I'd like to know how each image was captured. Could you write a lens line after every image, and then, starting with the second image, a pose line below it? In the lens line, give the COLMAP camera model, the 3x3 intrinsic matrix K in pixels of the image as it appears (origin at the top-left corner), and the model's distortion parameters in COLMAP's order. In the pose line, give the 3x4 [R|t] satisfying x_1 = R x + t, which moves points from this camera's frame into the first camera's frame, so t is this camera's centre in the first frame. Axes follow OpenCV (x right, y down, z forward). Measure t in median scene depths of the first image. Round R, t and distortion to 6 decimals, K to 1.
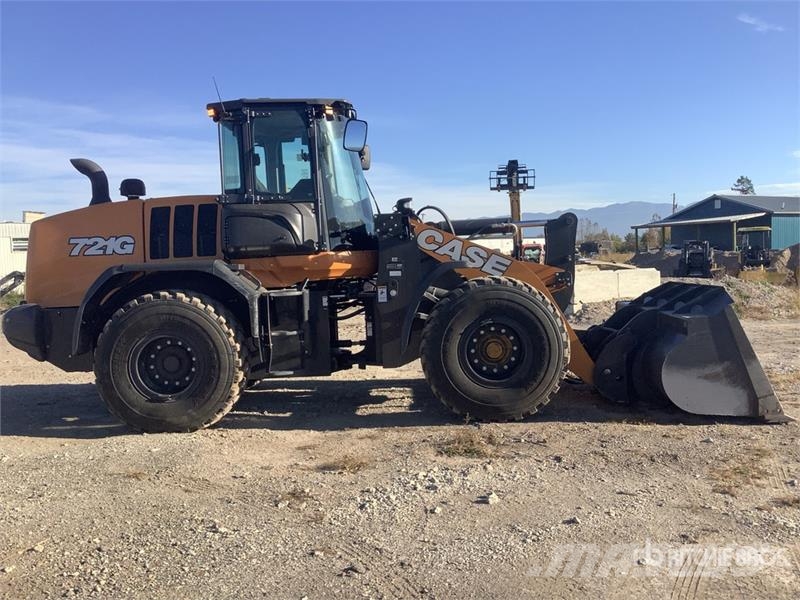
lens RADIAL K [[734.1, 0, 393.9], [0, 734.1, 301.8], [0, 0, 1]] dist [0.125195, -0.226891]
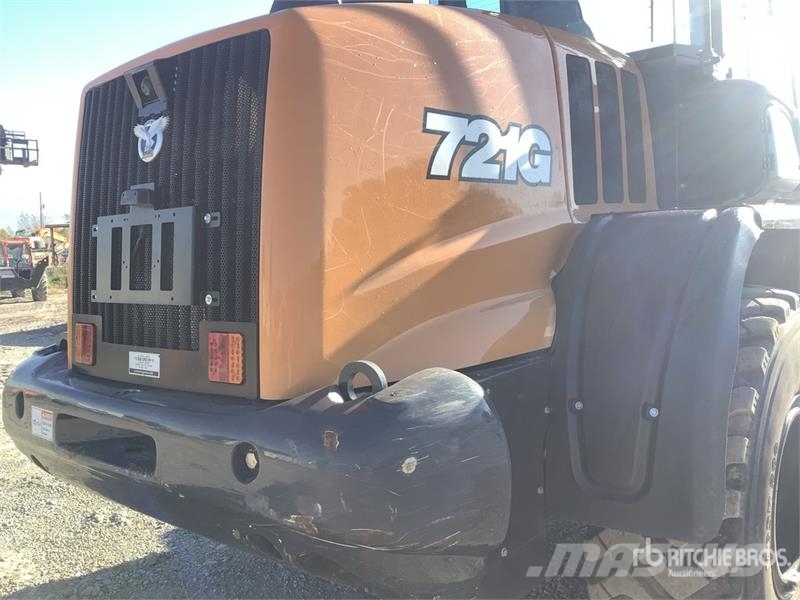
lens RADIAL K [[734.1, 0, 393.9], [0, 734.1, 301.8], [0, 0, 1]] dist [0.125195, -0.226891]
pose [[0.628282, -0.047993, 0.776504, -0.652992], [0.055343, 0.998324, 0.016924, -0.022016], [-0.776015, 0.032341, 0.629885, 0.849170]]
